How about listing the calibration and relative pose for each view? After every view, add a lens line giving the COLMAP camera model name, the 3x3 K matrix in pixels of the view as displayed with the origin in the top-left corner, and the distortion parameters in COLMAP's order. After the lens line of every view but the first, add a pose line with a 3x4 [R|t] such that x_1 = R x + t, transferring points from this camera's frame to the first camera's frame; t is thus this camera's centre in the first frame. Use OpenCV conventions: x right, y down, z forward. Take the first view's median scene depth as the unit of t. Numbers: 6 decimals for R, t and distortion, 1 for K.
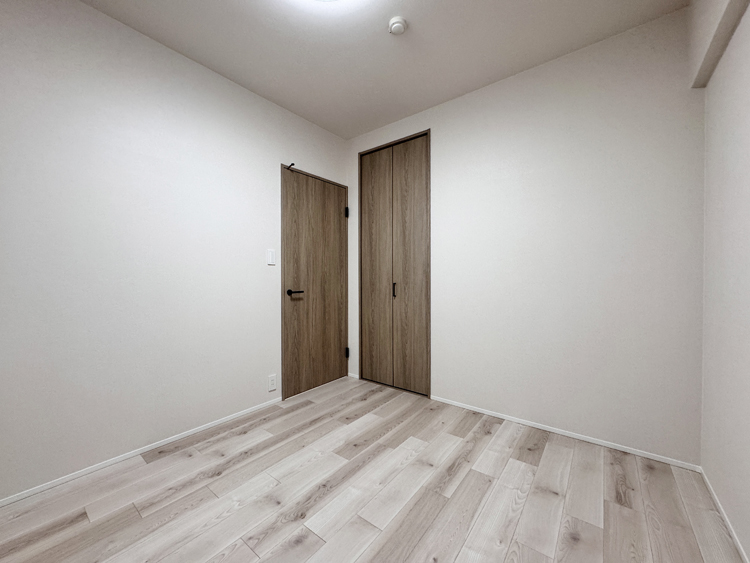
lens RADIAL K [[301.6, 0, 375.0], [0, 301.6, 281.5], [0, 0, 1]] dist [-0.000917, 0.000019]
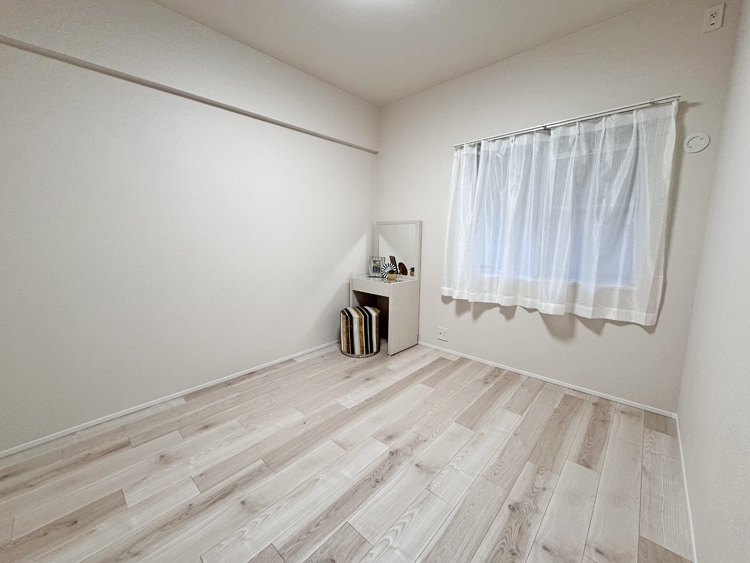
lens RADIAL K [[301.6, 0, 375.0], [0, 301.6, 281.5], [0, 0, 1]] dist [-0.000917, 0.000019]
pose [[-0.996542, -0.010884, 0.082369, -0.243307], [0.002387, 0.987223, 0.159325, -0.083412], [-0.083050, 0.158971, -0.983784, 1.915856]]
